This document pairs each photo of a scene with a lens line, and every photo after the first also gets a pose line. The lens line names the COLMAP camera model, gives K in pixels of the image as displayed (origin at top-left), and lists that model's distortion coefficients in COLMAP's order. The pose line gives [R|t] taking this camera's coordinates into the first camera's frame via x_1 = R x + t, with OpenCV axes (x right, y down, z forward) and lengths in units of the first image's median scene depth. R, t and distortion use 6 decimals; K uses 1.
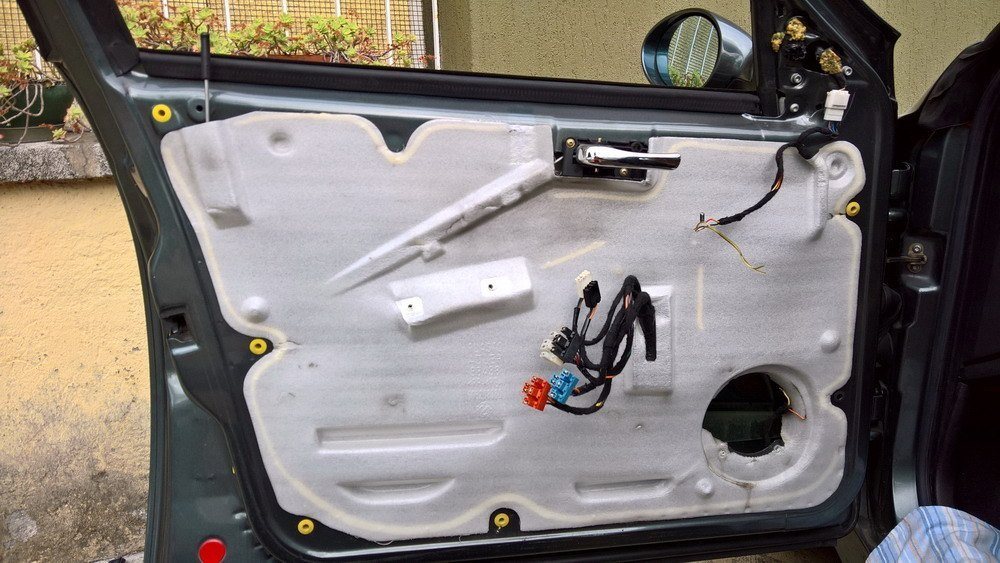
lens RADIAL K [[748.5, 0, 494.0], [0, 748.5, 272.6], [0, 0, 1]] dist [0.029436, -0.045269]
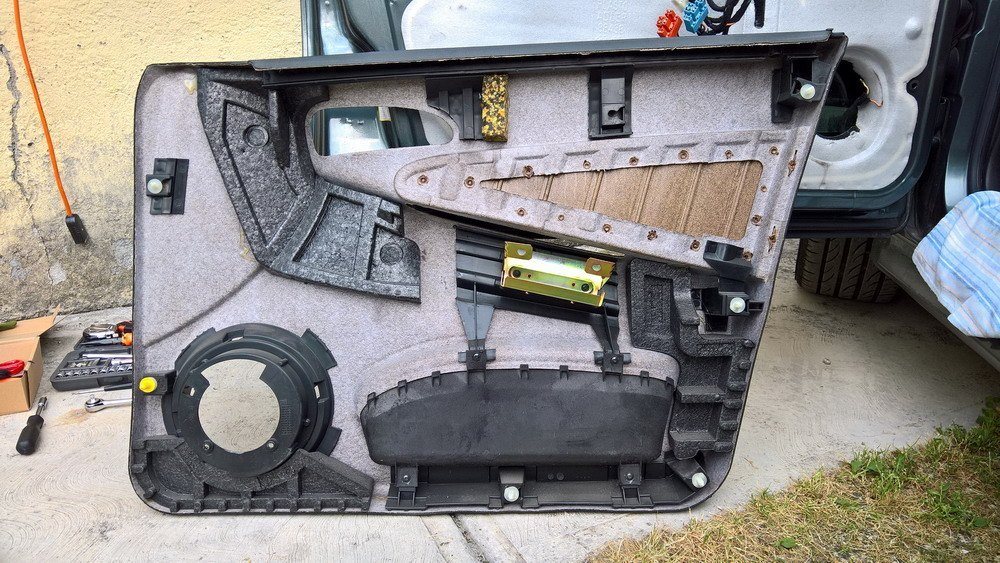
lens RADIAL K [[748.5, 0, 503.6], [0, 748.5, 283.4], [0, 0, 1]] dist [0.029436, -0.045269]
pose [[0.999236, 0.029929, 0.025145, -0.167725], [-0.033074, 0.990193, 0.135734, 0.320922], [-0.020836, -0.136462, 0.990426, -0.133623]]
